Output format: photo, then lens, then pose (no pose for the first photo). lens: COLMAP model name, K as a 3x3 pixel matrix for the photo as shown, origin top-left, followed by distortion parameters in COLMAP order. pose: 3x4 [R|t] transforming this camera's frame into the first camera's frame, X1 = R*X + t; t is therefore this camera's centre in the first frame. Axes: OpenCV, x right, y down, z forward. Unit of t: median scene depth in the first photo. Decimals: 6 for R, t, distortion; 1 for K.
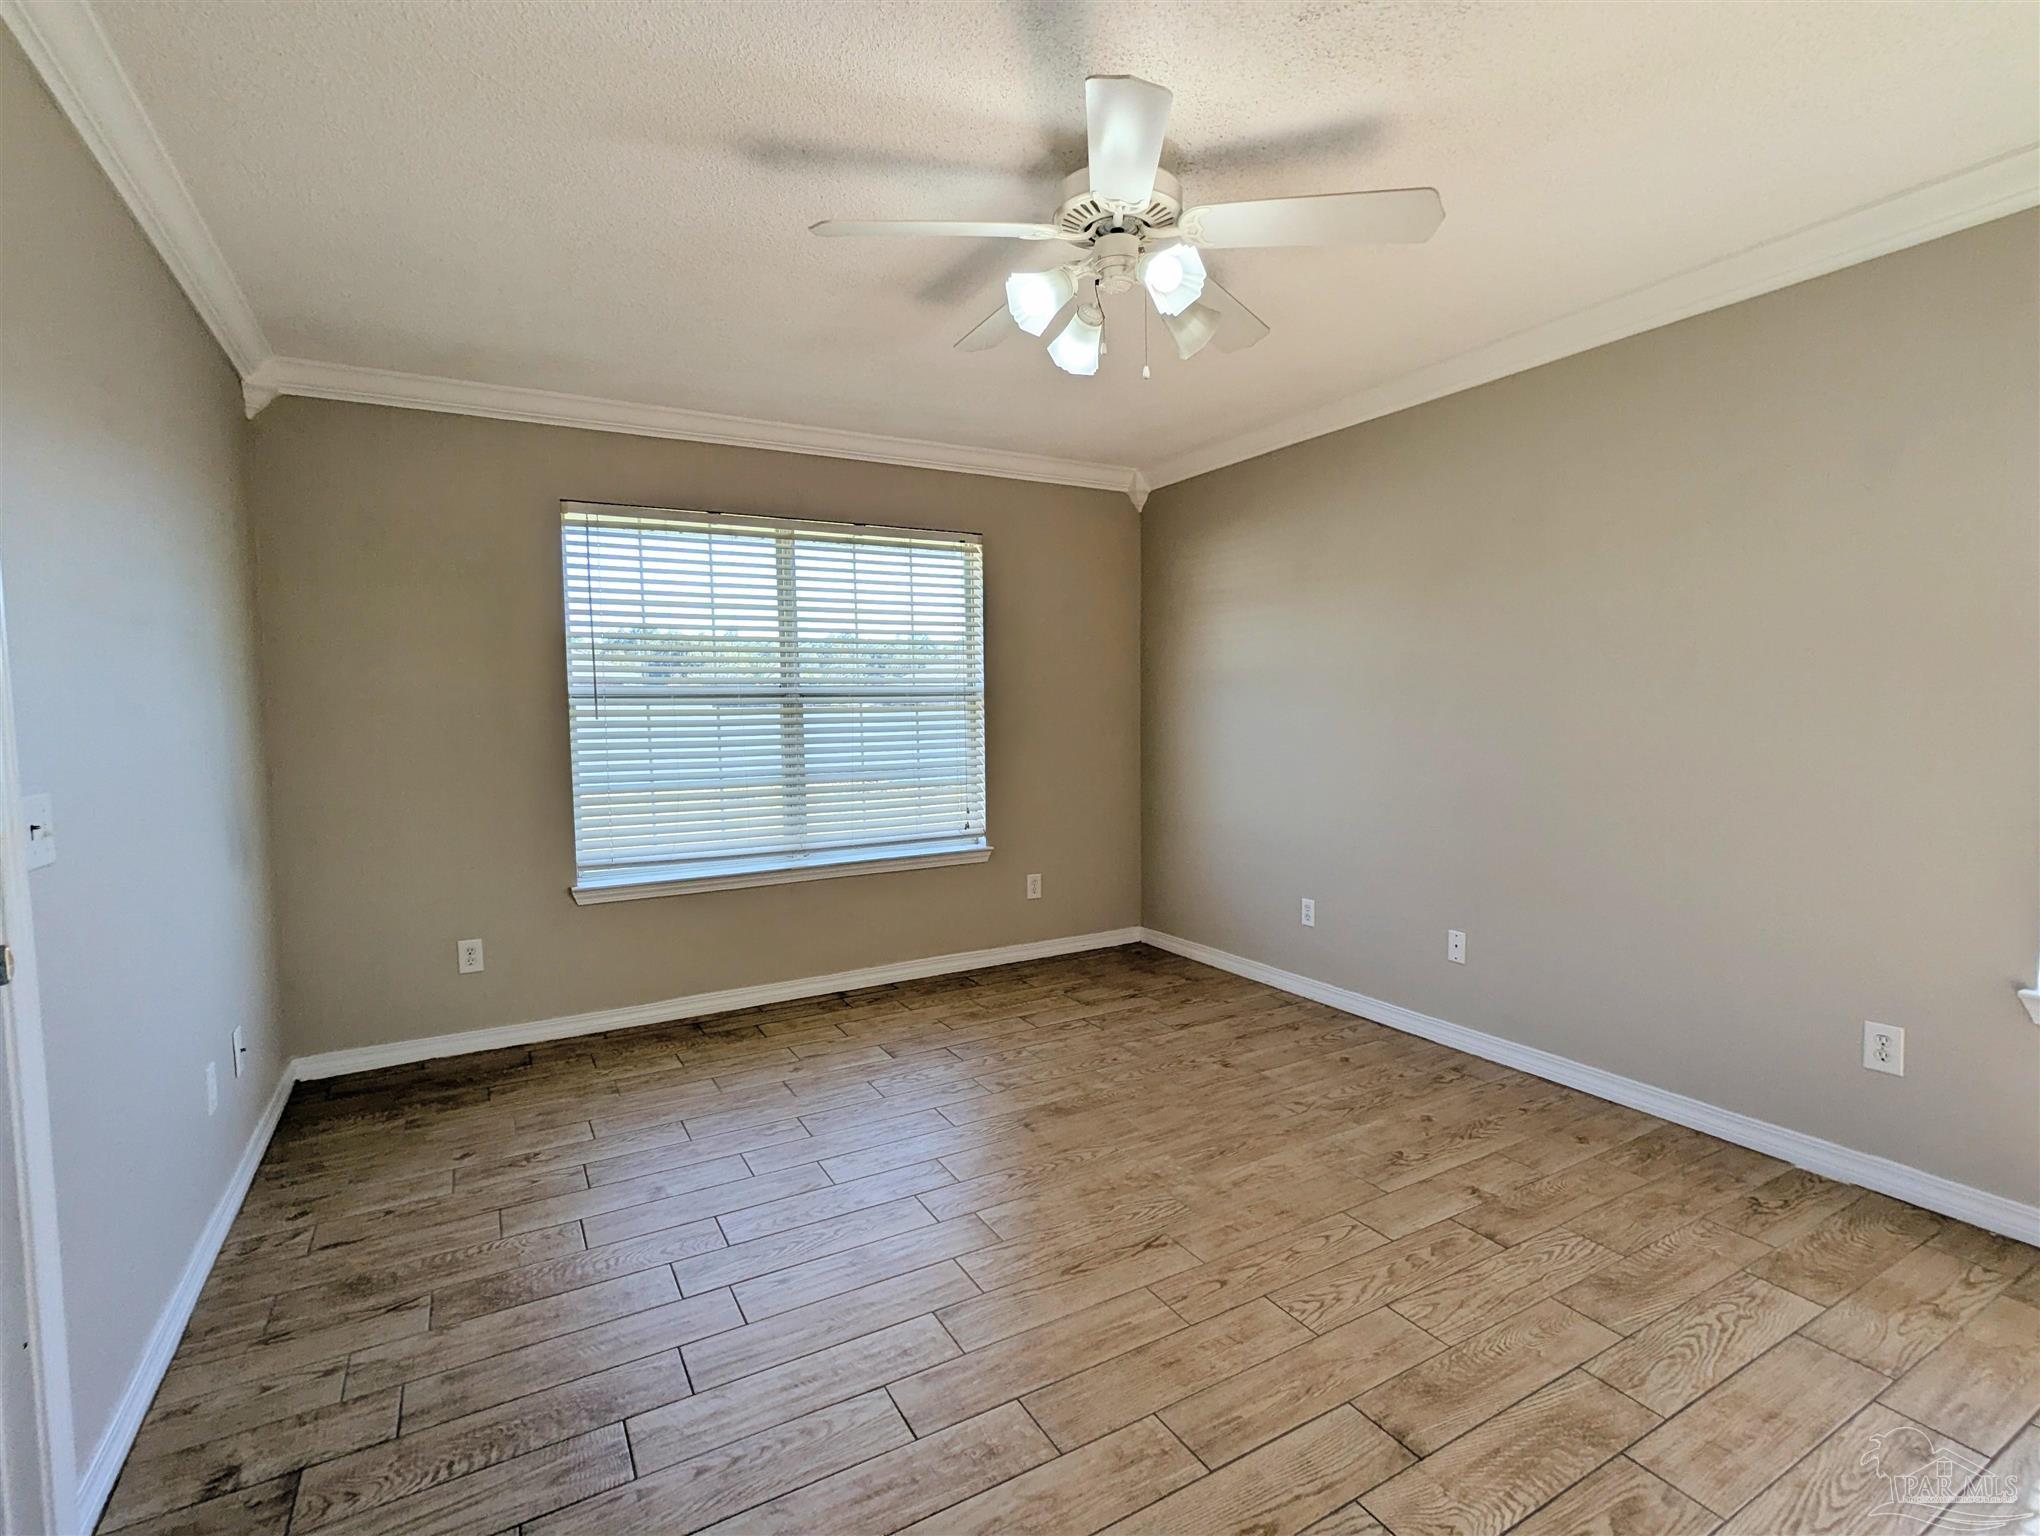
lens RADIAL K [[967.4, 0, 1015.1], [0, 967.4, 775.3], [0, 0, 1]] dist [-0.001211, 0.001498]
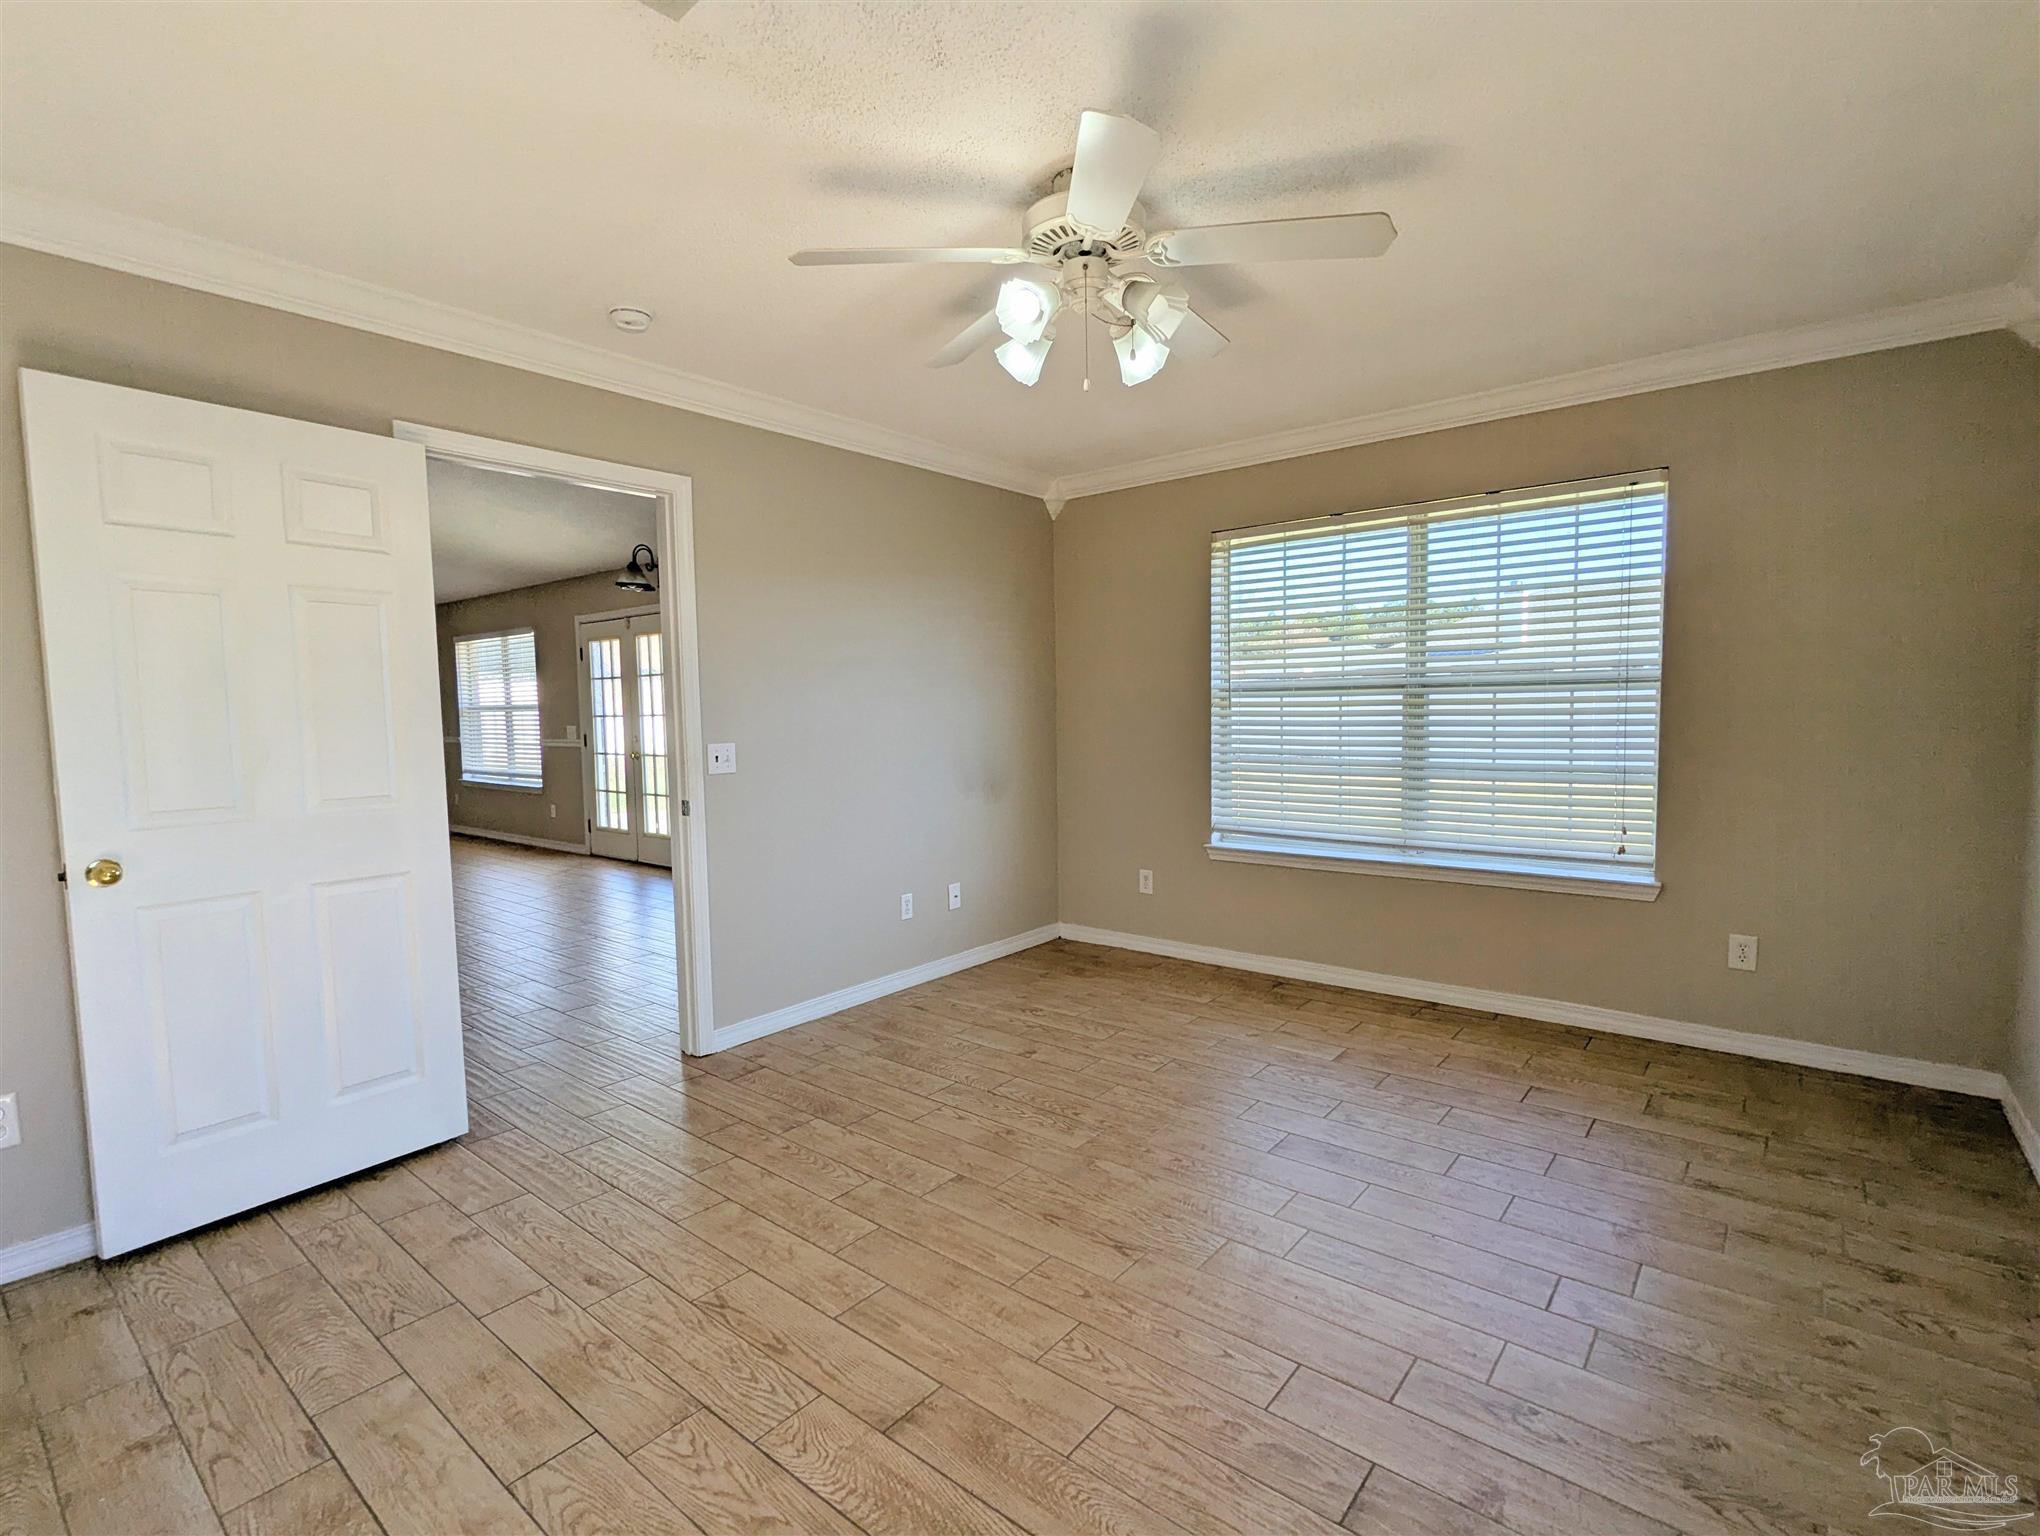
lens RADIAL K [[967.4, 0, 1015.1], [0, 967.4, 775.3], [0, 0, 1]] dist [-0.001211, 0.001498]
pose [[0.358834, 0.077300, -0.930195, 0.586248], [-0.054113, 0.996612, 0.061944, -0.035026], [0.931832, 0.028108, 0.361801, 0.306511]]
